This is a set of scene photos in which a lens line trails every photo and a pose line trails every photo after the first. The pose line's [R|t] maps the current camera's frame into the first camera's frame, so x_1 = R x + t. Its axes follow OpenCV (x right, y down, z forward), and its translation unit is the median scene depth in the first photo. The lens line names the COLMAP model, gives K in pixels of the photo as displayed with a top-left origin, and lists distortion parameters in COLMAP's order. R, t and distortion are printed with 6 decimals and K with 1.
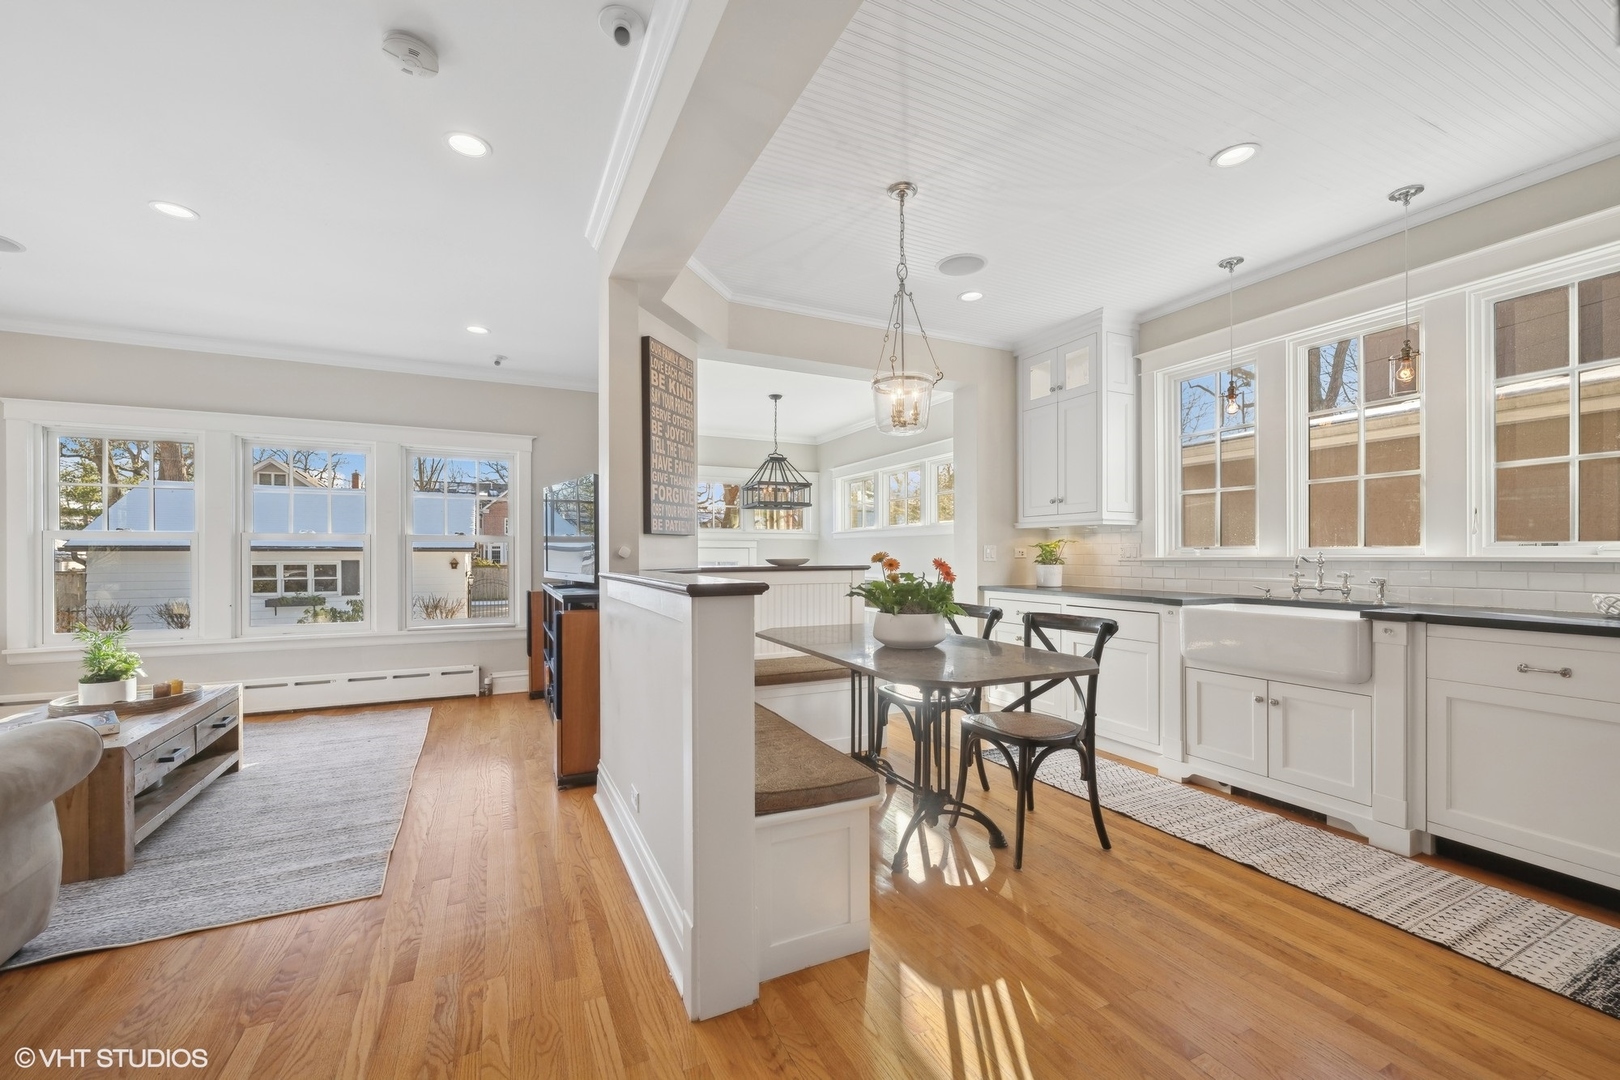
lens RADIAL K [[650.5, 0, 813.7], [0, 650.5, 554.2], [0, 0, 1]] dist [-0.002945, -0.000192]
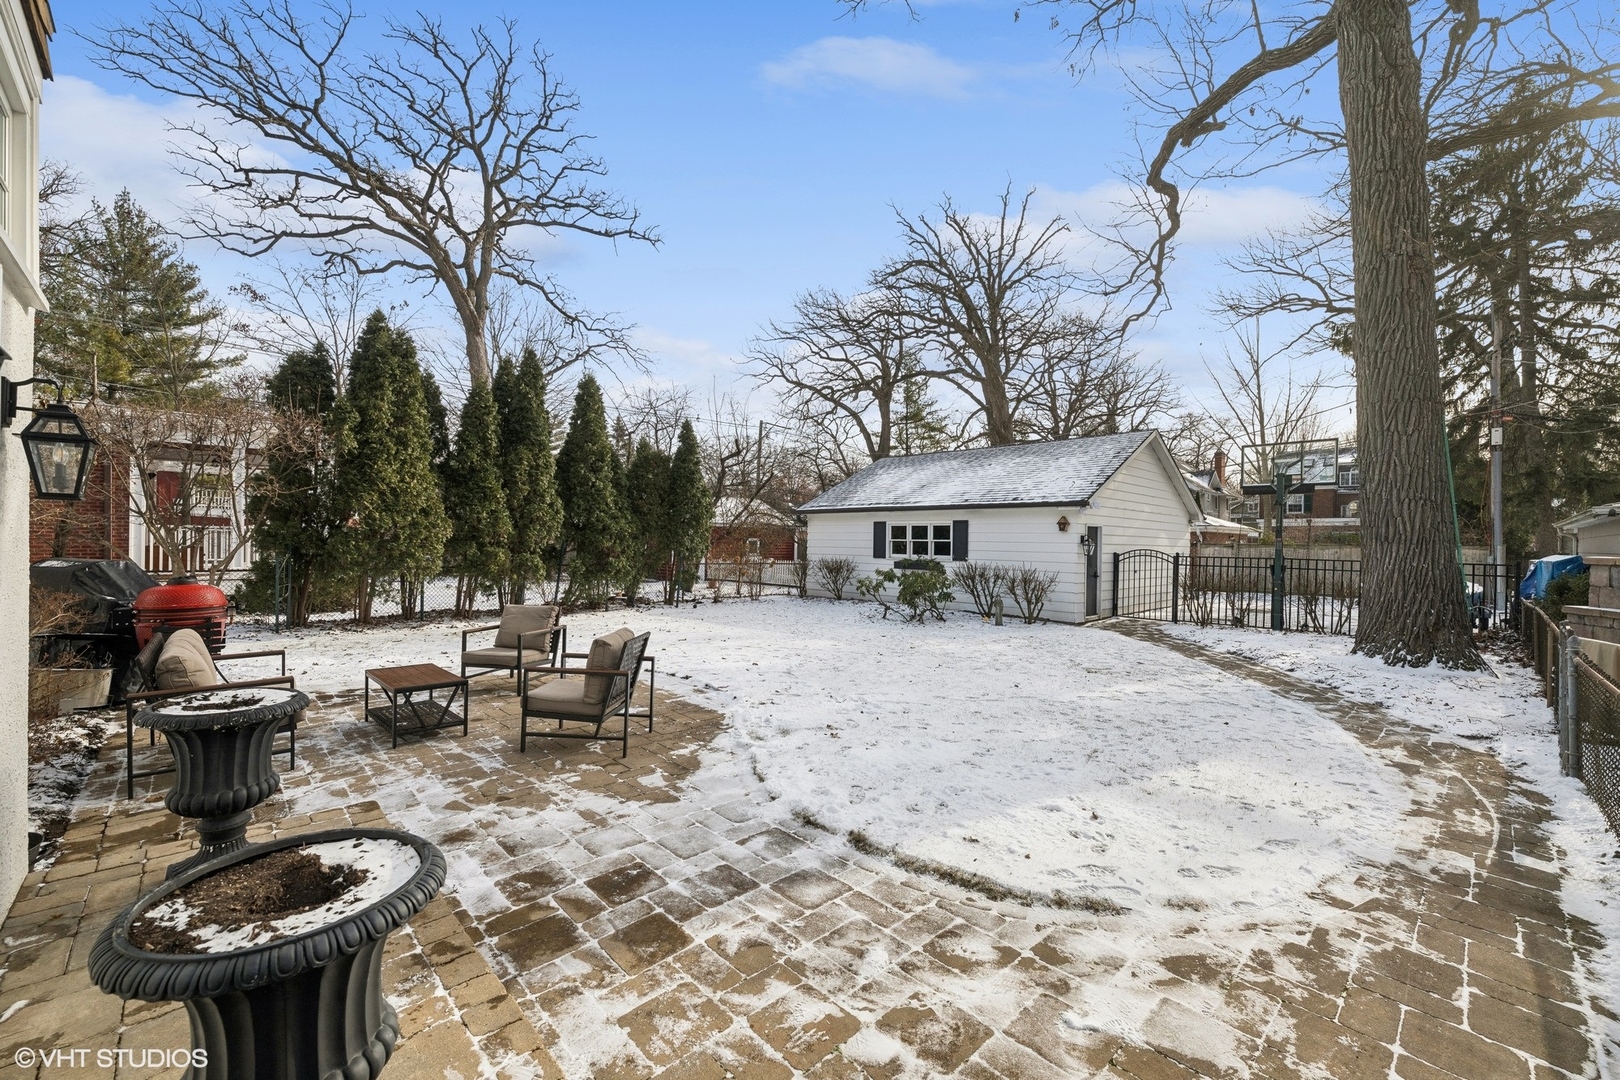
lens RADIAL K [[650.5, 0, 815.3], [0, 650.5, 550.5], [0, 0, 1]] dist [-0.002945, -0.000192]
pose [[0.302479, 0.018209, -0.952982, 0.197528], [-0.005942, 0.999834, 0.017218, 0.127187], [0.953138, 0.000454, 0.302537, 1.966023]]
